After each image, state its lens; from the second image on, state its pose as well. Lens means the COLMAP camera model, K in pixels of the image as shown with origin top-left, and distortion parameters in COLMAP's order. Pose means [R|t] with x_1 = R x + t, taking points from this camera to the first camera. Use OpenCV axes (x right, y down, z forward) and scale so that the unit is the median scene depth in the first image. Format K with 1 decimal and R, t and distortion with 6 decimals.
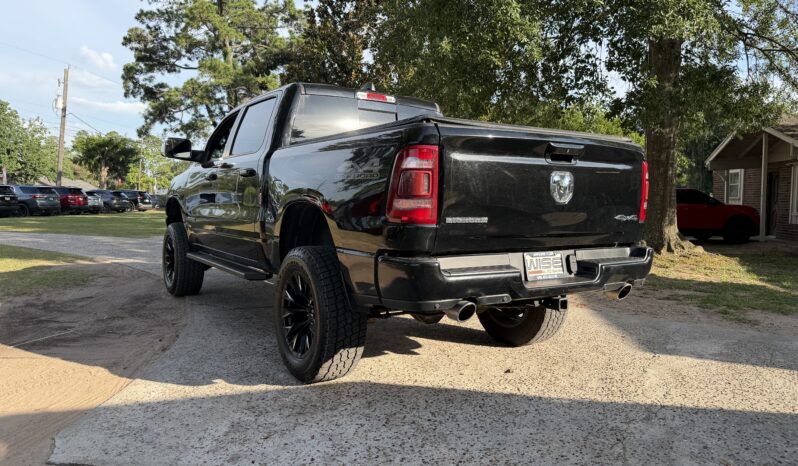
lens RADIAL K [[547.9, 0, 399.5], [0, 547.9, 242.6], [0, 0, 1]] dist [0.048981, -0.059250]
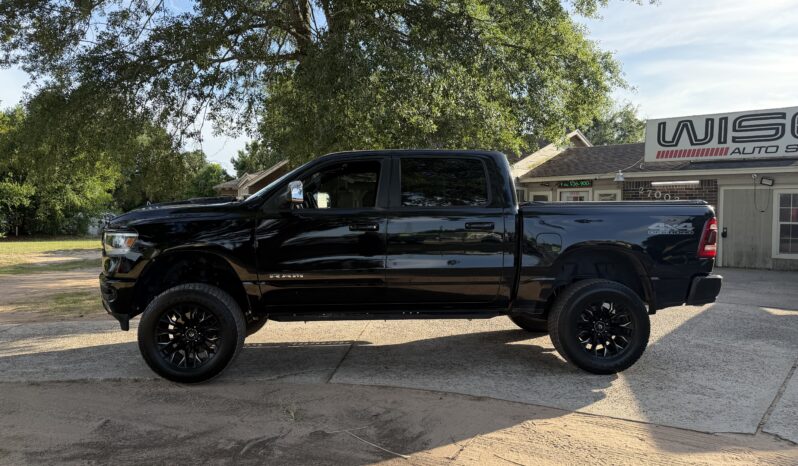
lens RADIAL K [[559.4, 0, 399.0], [0, 559.4, 233.0], [0, 0, 1]] dist [0.055317, -0.061163]
pose [[0.485696, -0.042653, 0.873087, -0.135344], [0.072267, 0.997349, 0.008522, -0.013137], [-0.871135, 0.058956, 0.487491, 0.058489]]
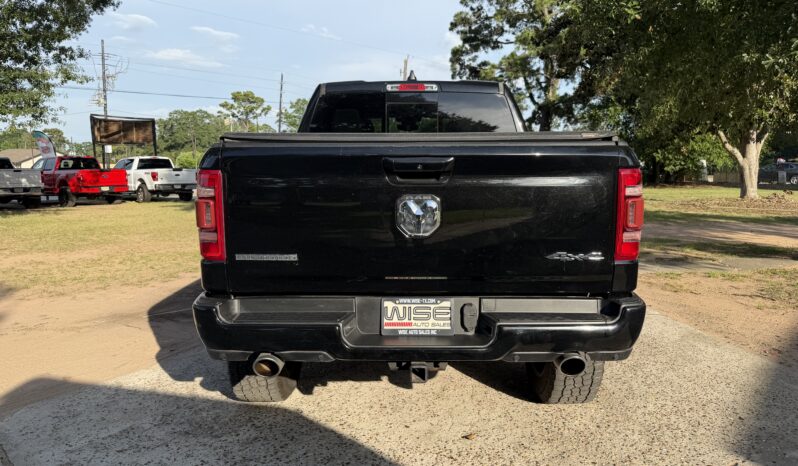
lens RADIAL K [[559.4, 0, 399.0], [0, 559.4, 233.0], [0, 0, 1]] dist [0.055317, -0.061163]
pose [[0.830364, 0.049952, -0.554978, 0.046839], [-0.030579, 0.998558, 0.044125, -0.007451], [0.556382, -0.019669, 0.830694, 0.024892]]
